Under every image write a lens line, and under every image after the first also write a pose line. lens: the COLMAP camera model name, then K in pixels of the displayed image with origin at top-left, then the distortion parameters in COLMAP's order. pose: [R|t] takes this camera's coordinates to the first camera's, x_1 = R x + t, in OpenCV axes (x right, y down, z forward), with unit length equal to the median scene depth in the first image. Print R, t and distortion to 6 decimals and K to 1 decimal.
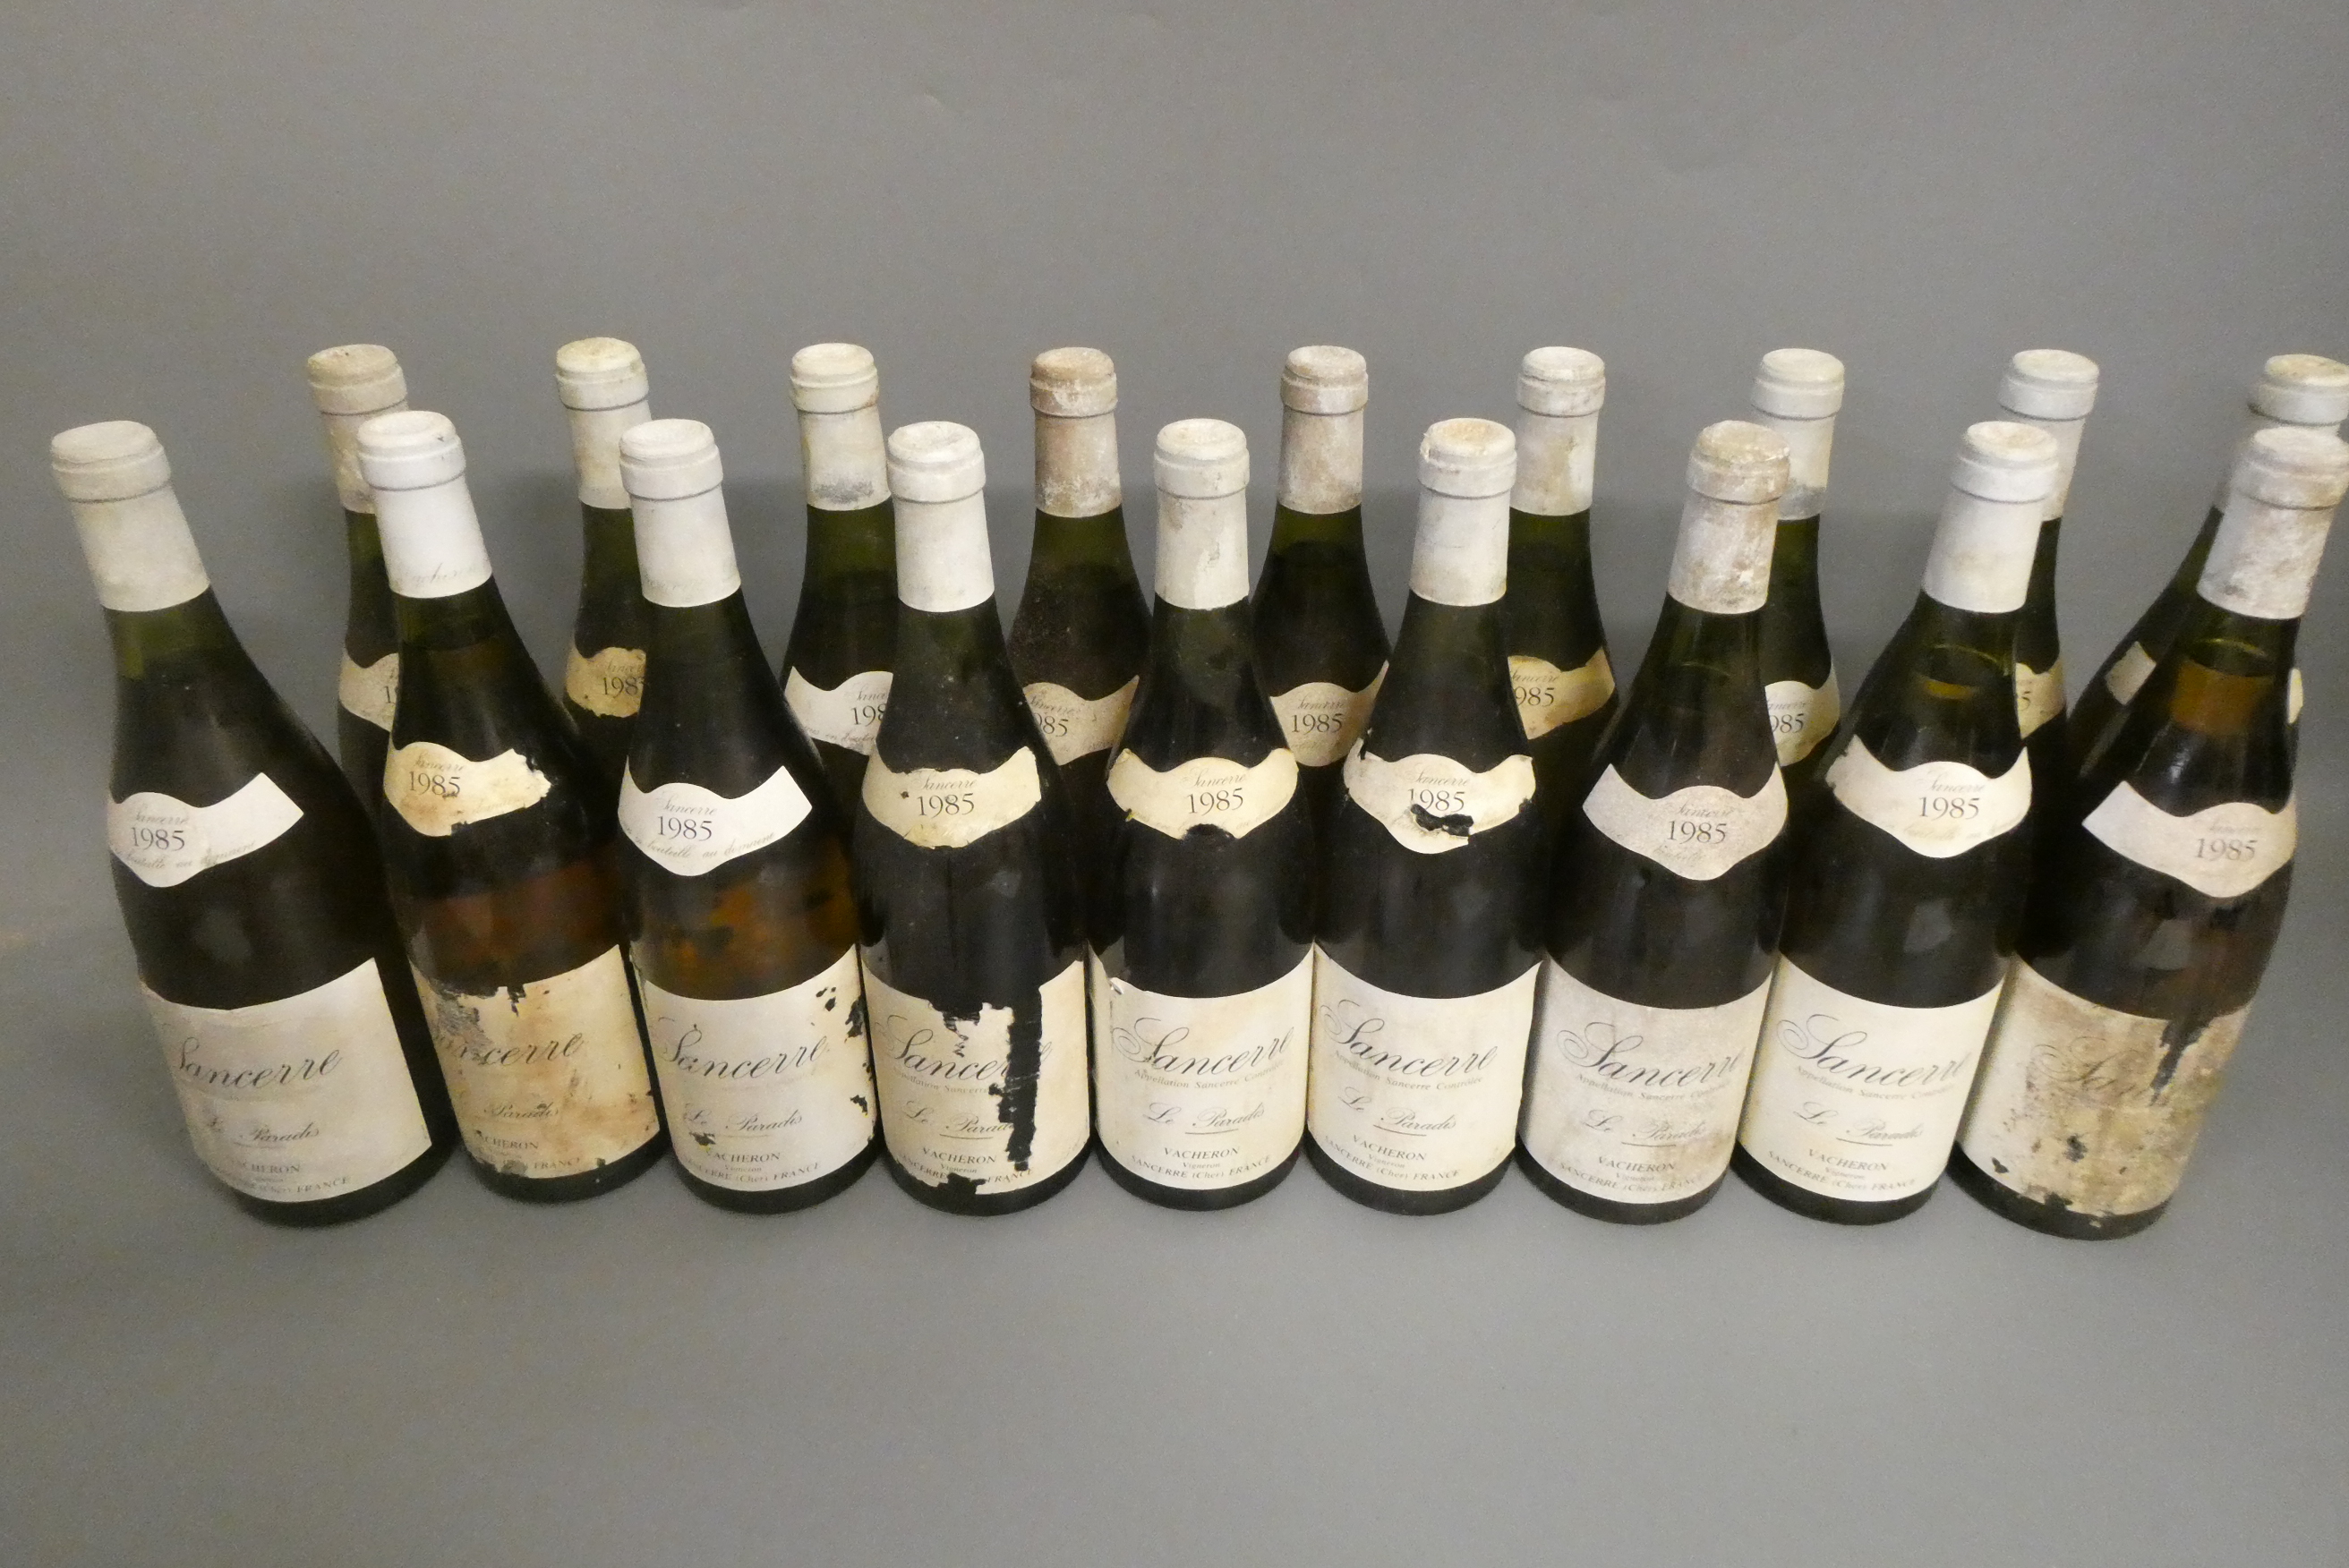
lens RADIAL K [[1715.1, 0, 1163.5], [0, 1715.1, 796.7], [0, 0, 1]] dist [0.011071, 0.000314]
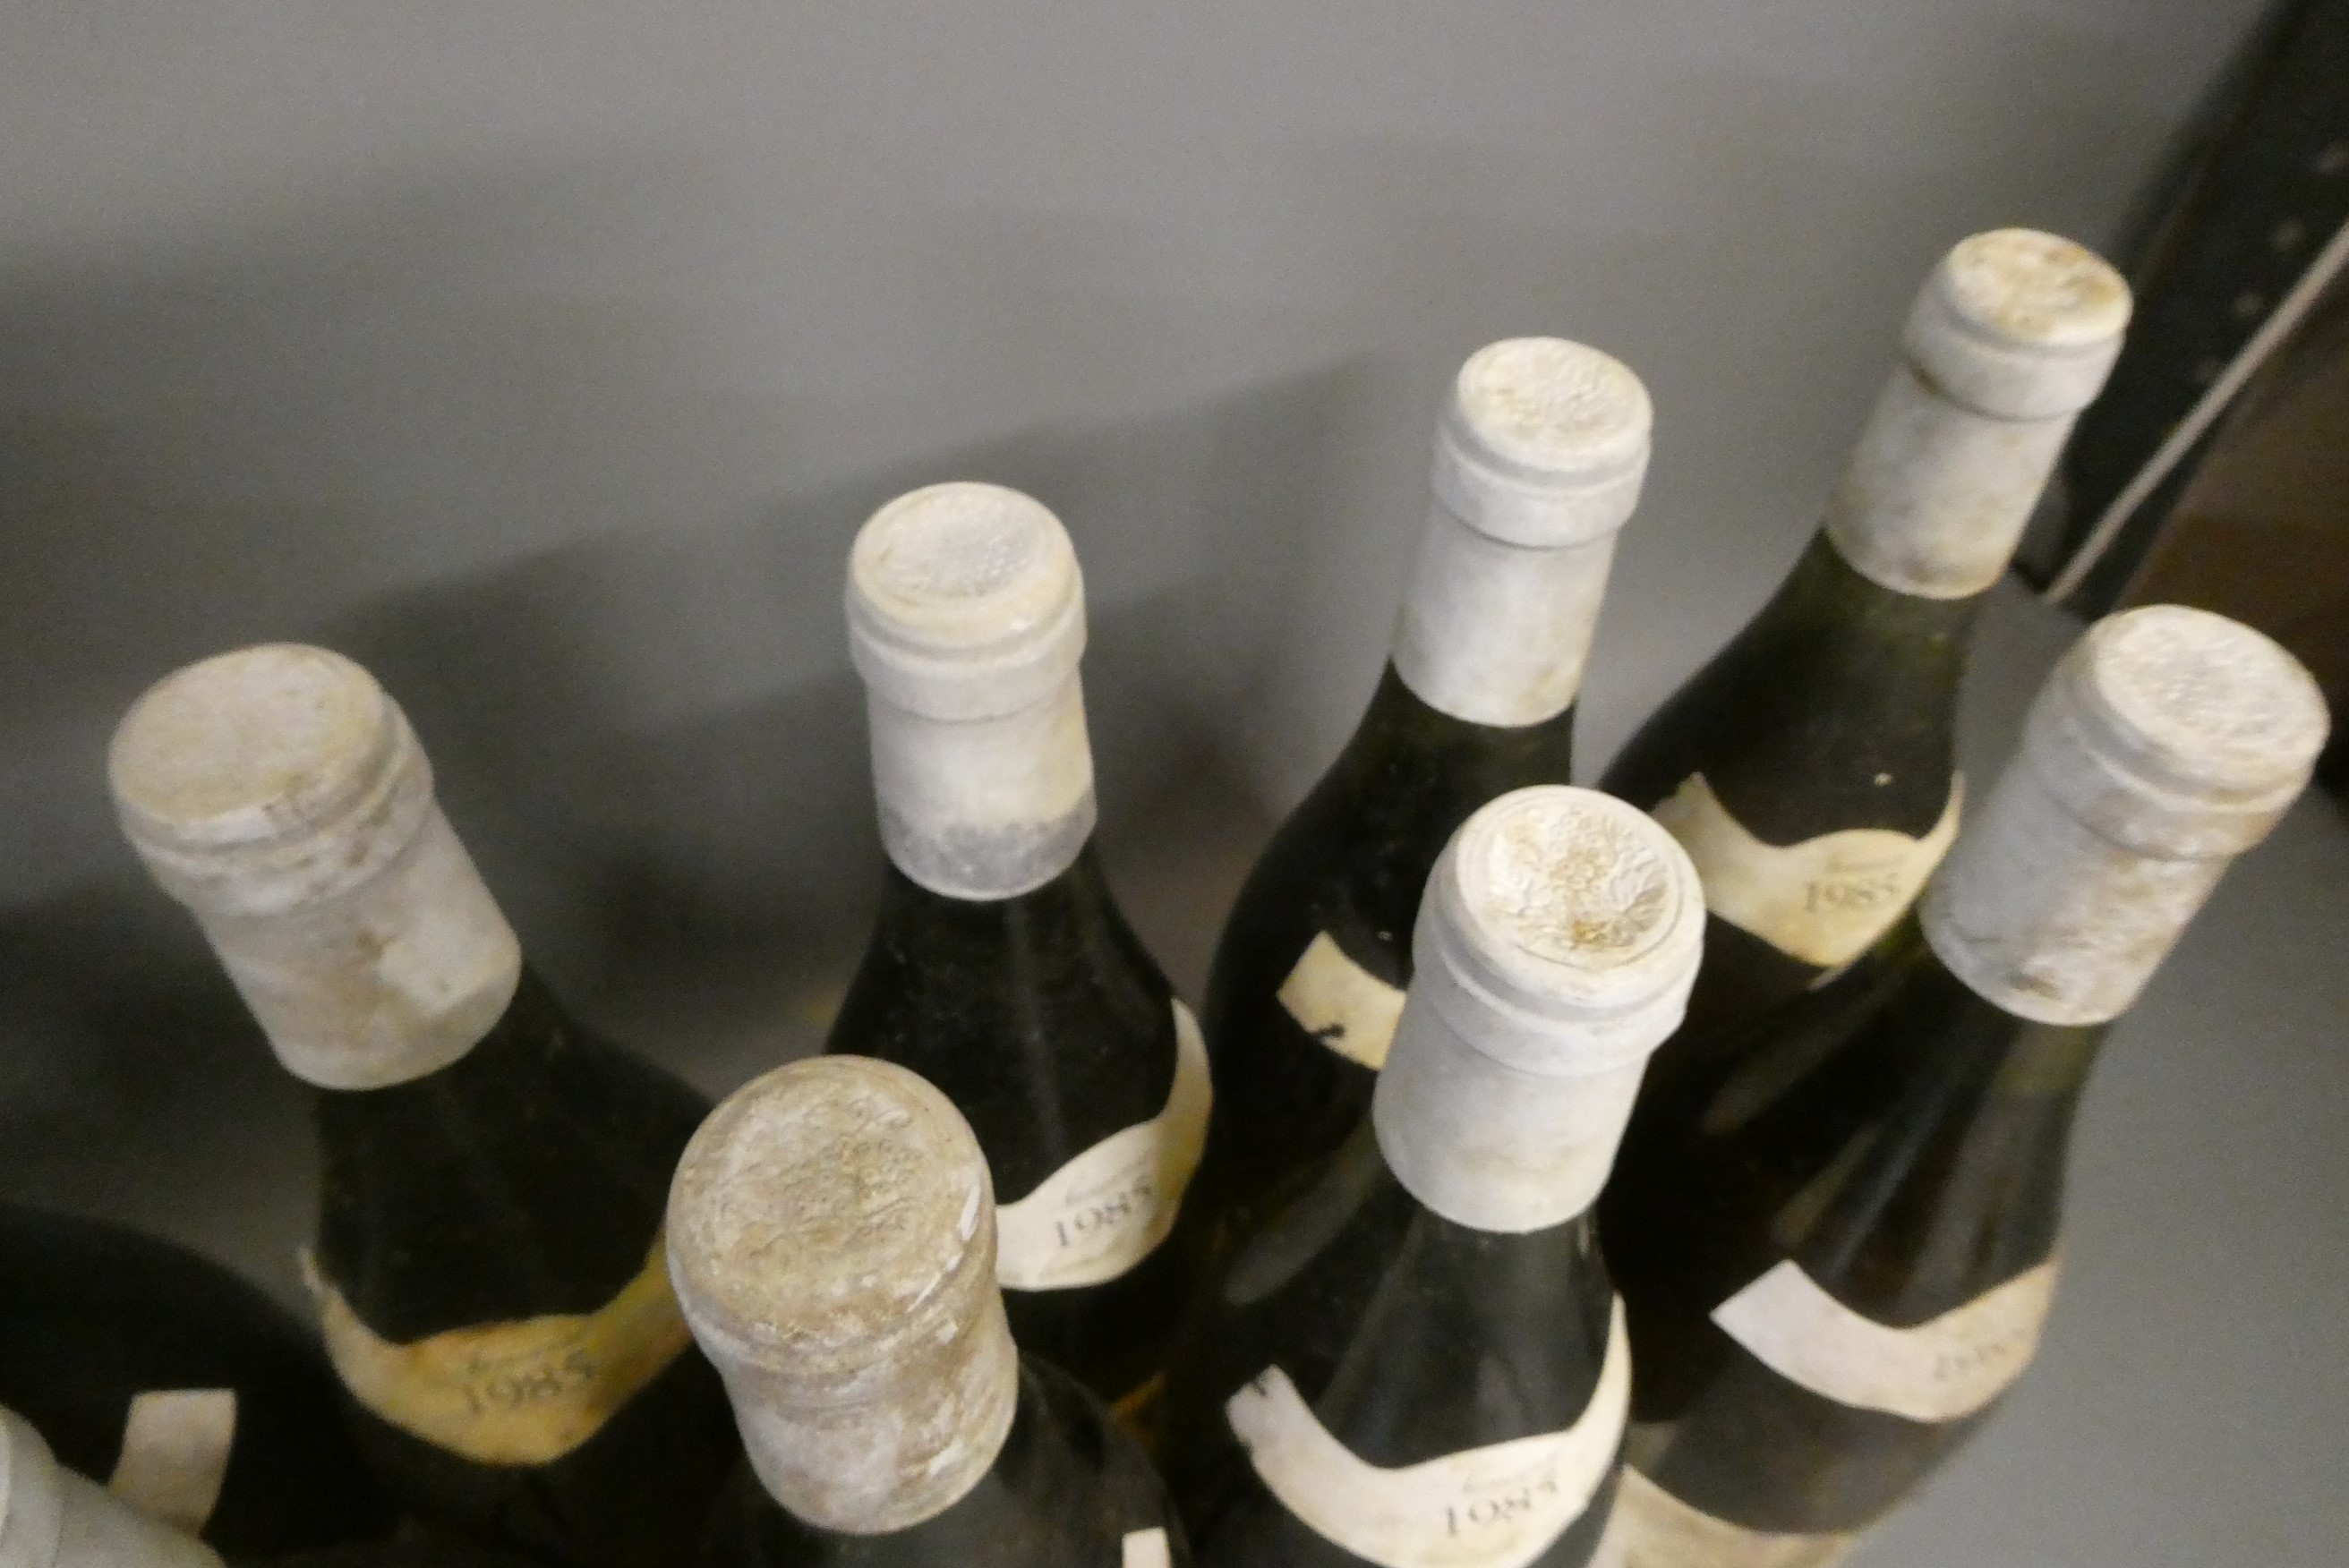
lens RADIAL K [[1715.1, 0, 1173.5], [0, 1715.1, 784.3], [0, 0, 1]] dist [0.011071, 0.000314]
pose [[0.904788, -0.298209, 0.304023, 0.296518], [0.189940, 0.921543, 0.338647, -0.328896], [-0.381157, -0.248657, 0.890443, 0.672505]]
